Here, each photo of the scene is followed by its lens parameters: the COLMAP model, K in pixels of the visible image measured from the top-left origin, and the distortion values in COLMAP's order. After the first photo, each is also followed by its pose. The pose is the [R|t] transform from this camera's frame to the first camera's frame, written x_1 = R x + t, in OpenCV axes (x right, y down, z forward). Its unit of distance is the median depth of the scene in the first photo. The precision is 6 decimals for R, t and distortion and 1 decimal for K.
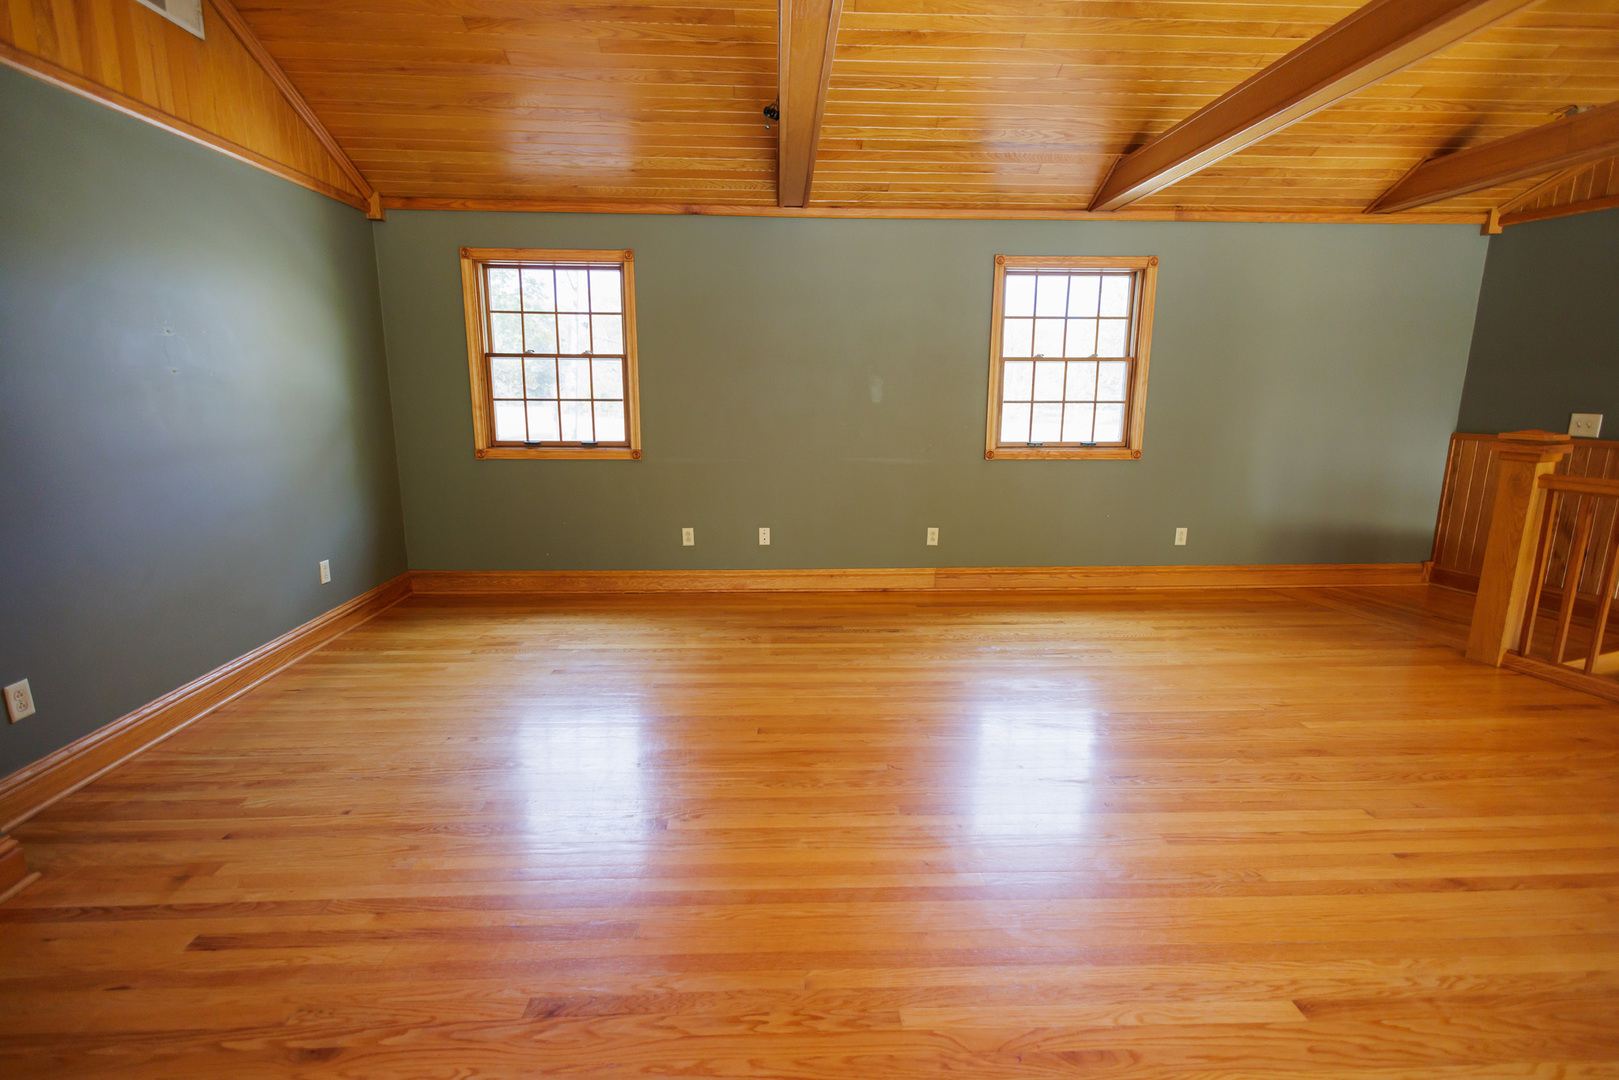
lens RADIAL K [[736.8, 0, 804.7], [0, 736.8, 536.2], [0, 0, 1]] dist [0.004578, 0.000107]
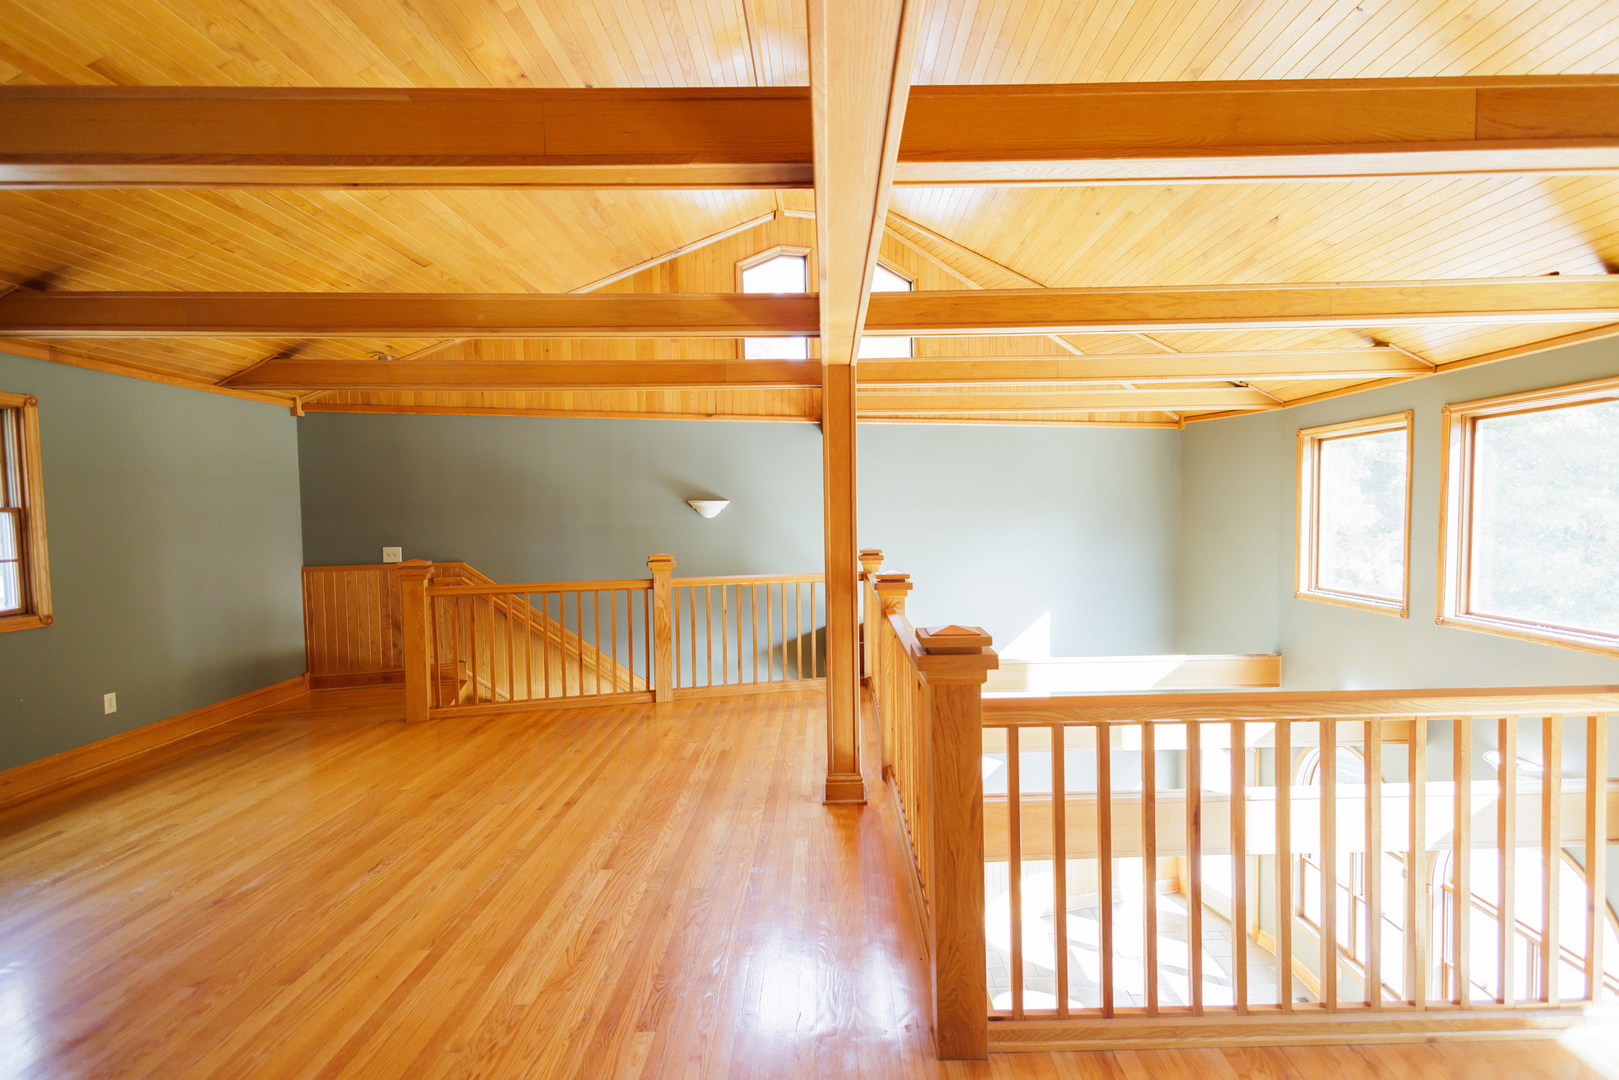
lens RADIAL K [[782.7, 0, 845.2], [0, 782.7, 541.1], [0, 0, 1]] dist [0.006567, 0.000329]
pose [[0.020263, -0.042505, 0.998891, -0.452101], [0.215539, 0.975788, 0.037150, -0.037658], [-0.976285, 0.214548, 0.028934, 0.068681]]
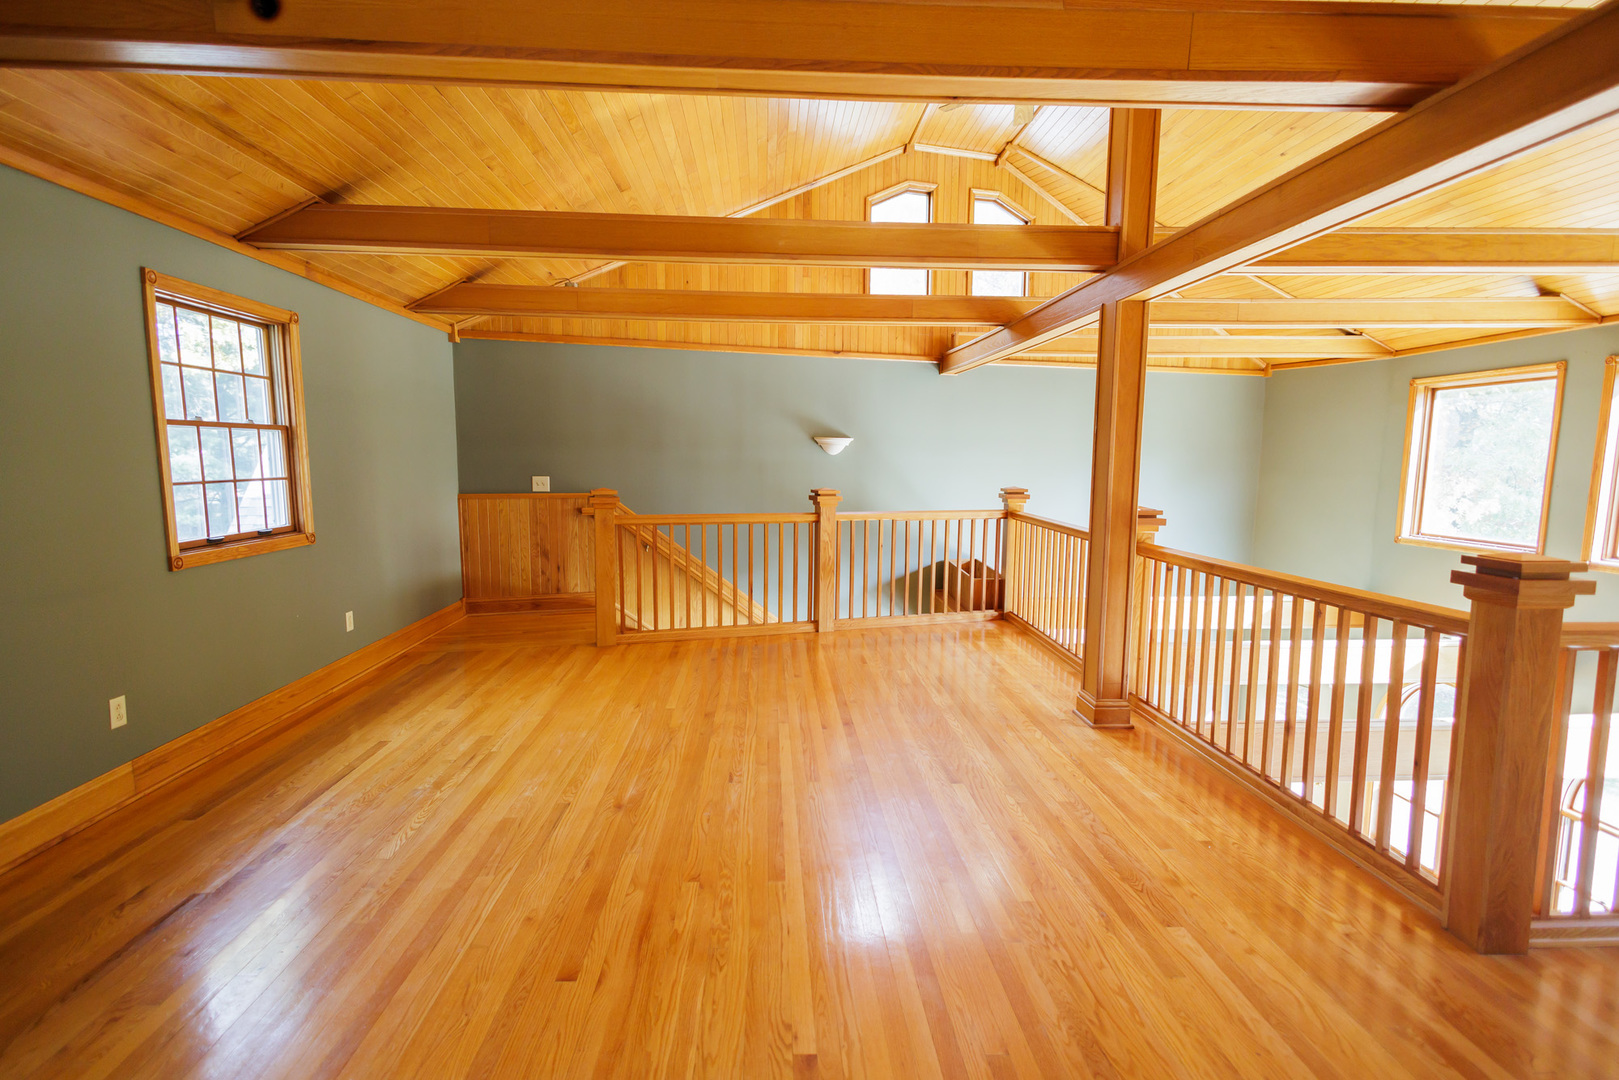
lens RADIAL K [[768.7, 0, 801.5], [0, 768.7, 533.8], [0, 0, 1]] dist [0.013302, -0.000830]
pose [[0.000102, -0.105885, 0.994378, -0.462677], [0.195063, 0.975279, 0.103831, -0.103827], [-0.980791, 0.193956, 0.020753, 0.450295]]
